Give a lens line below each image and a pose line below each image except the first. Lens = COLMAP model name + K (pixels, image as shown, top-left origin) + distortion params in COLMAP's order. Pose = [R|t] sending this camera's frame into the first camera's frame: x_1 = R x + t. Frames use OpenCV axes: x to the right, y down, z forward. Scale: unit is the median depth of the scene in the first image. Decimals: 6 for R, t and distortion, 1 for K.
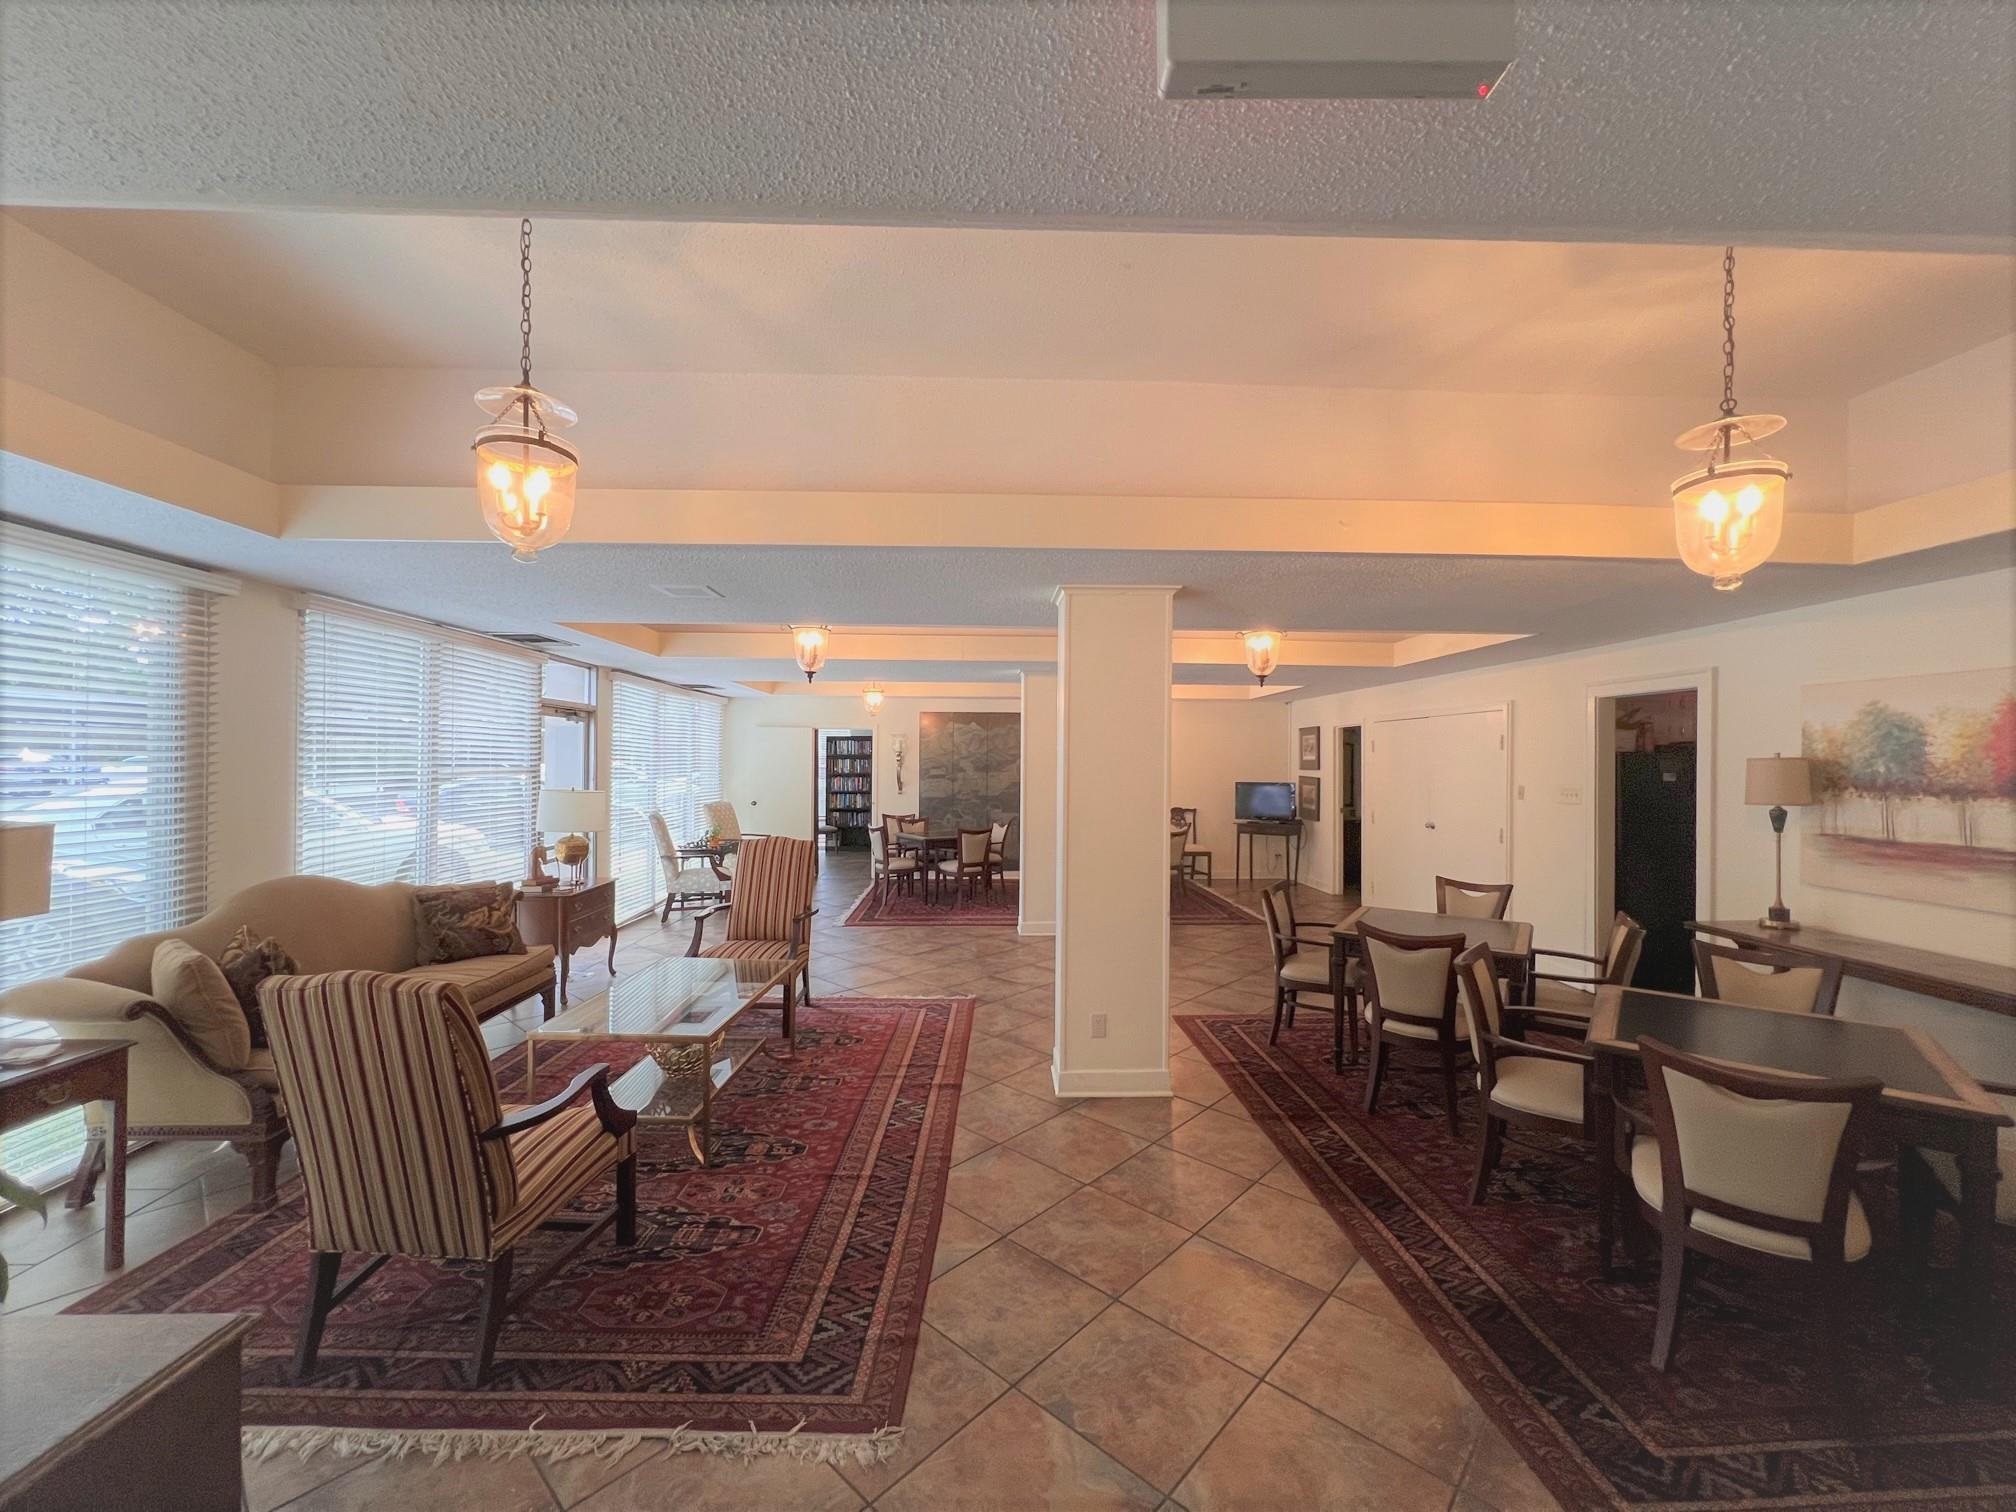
lens RADIAL K [[806.4, 0, 1009.9], [0, 806.4, 758.8], [0, 0, 1]] dist [-0.000185, -0.000102]
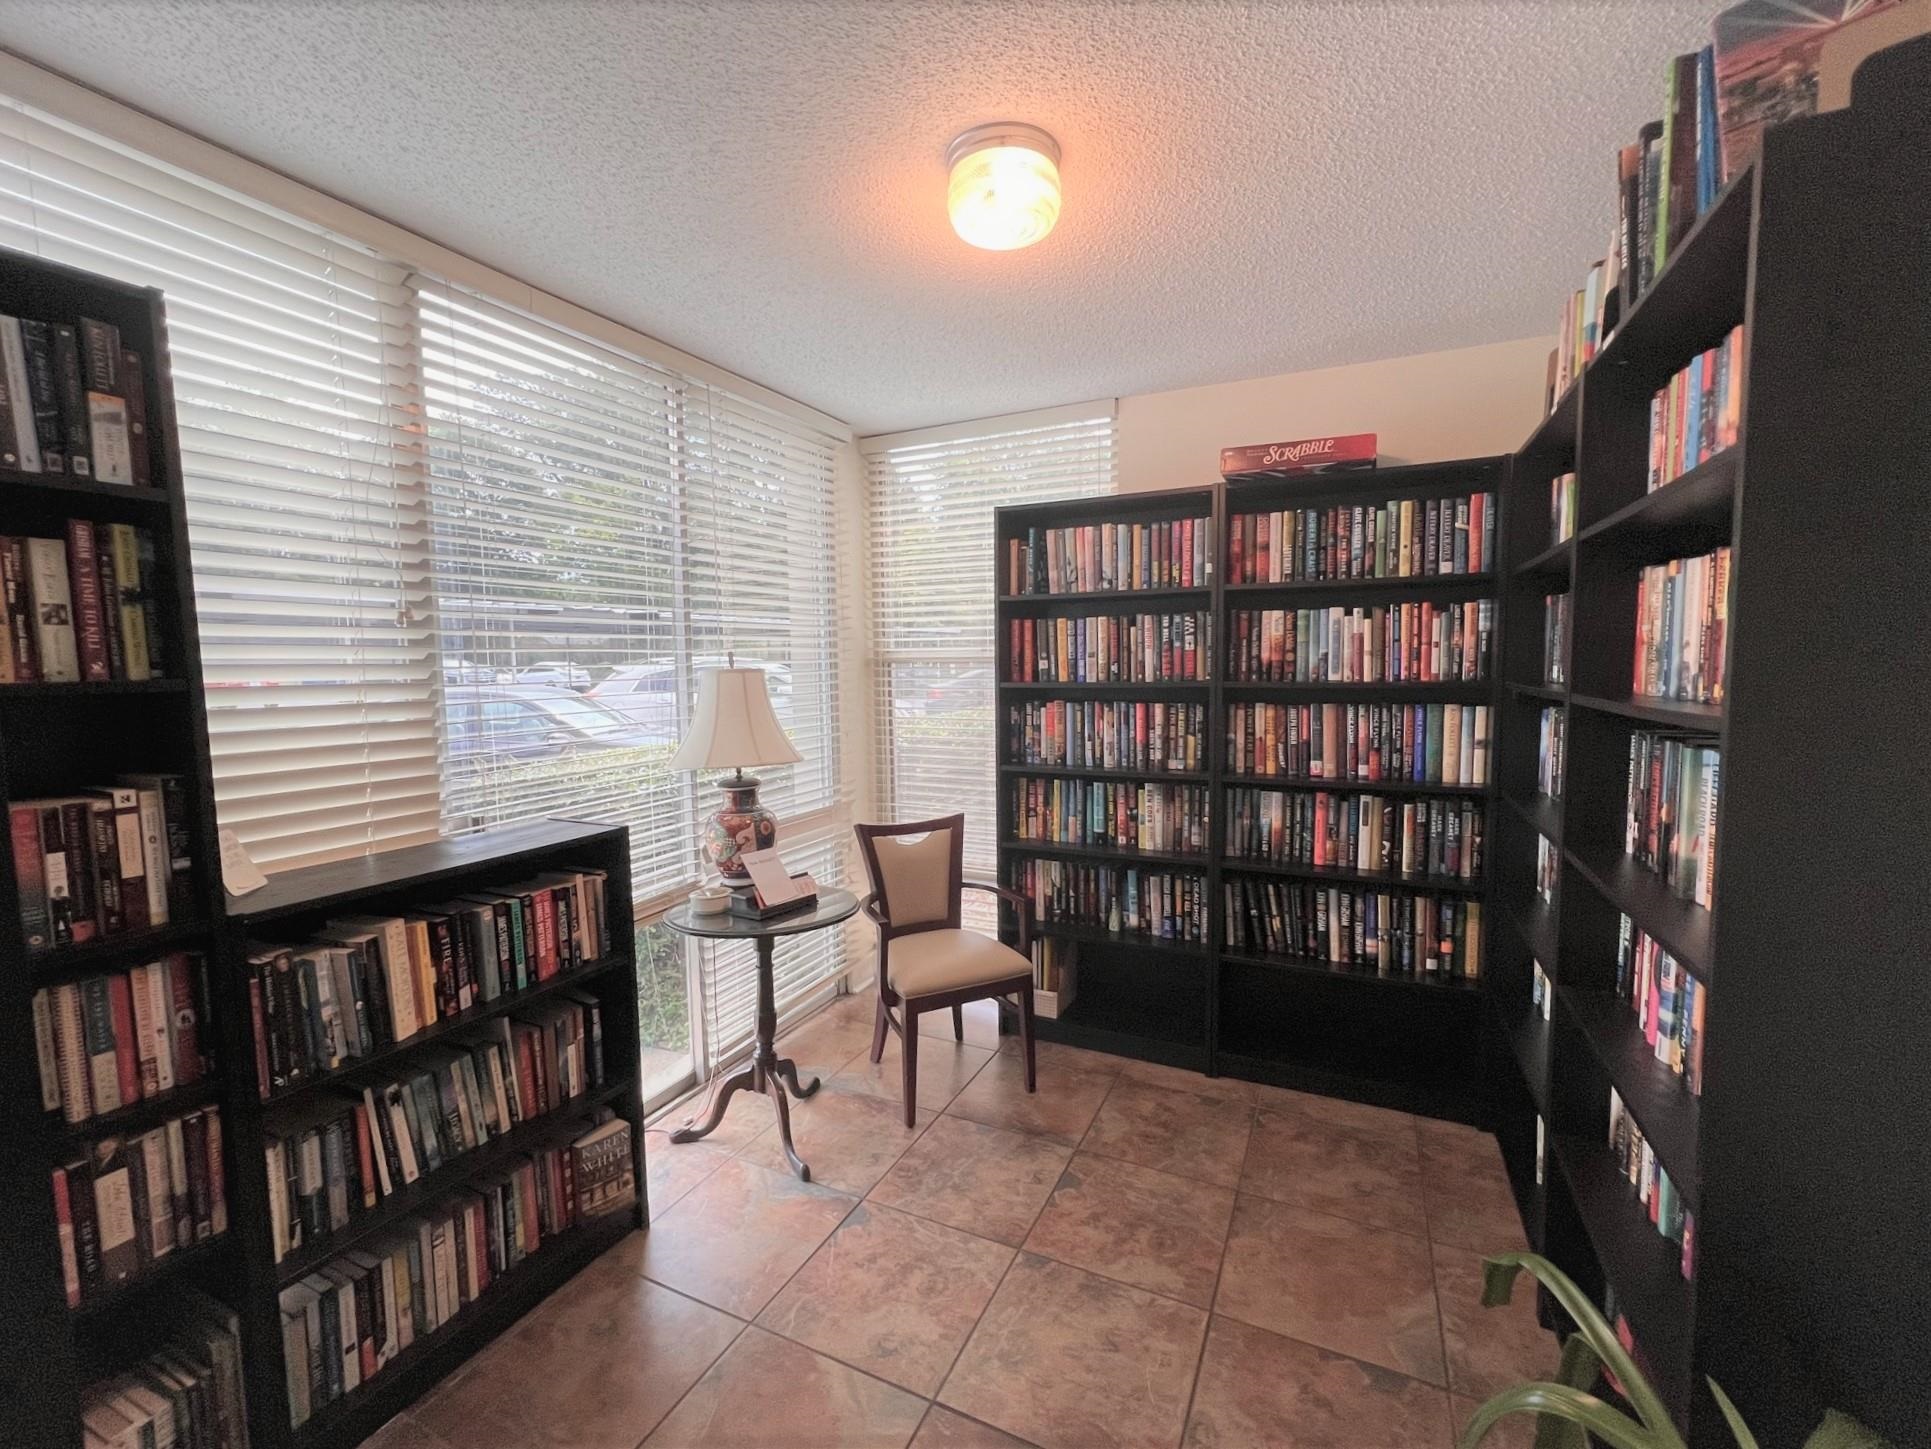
lens RADIAL K [[781.1, 0, 972.0], [0, 781.1, 722.9], [0, 0, 1]] dist [0.002397, 0.000529]
pose [[0.900073, 0.016534, -0.435425, -0.142511], [0.021713, 0.996337, 0.082715, 0.010748], [0.435197, -0.083904, 0.896417, 0.805020]]
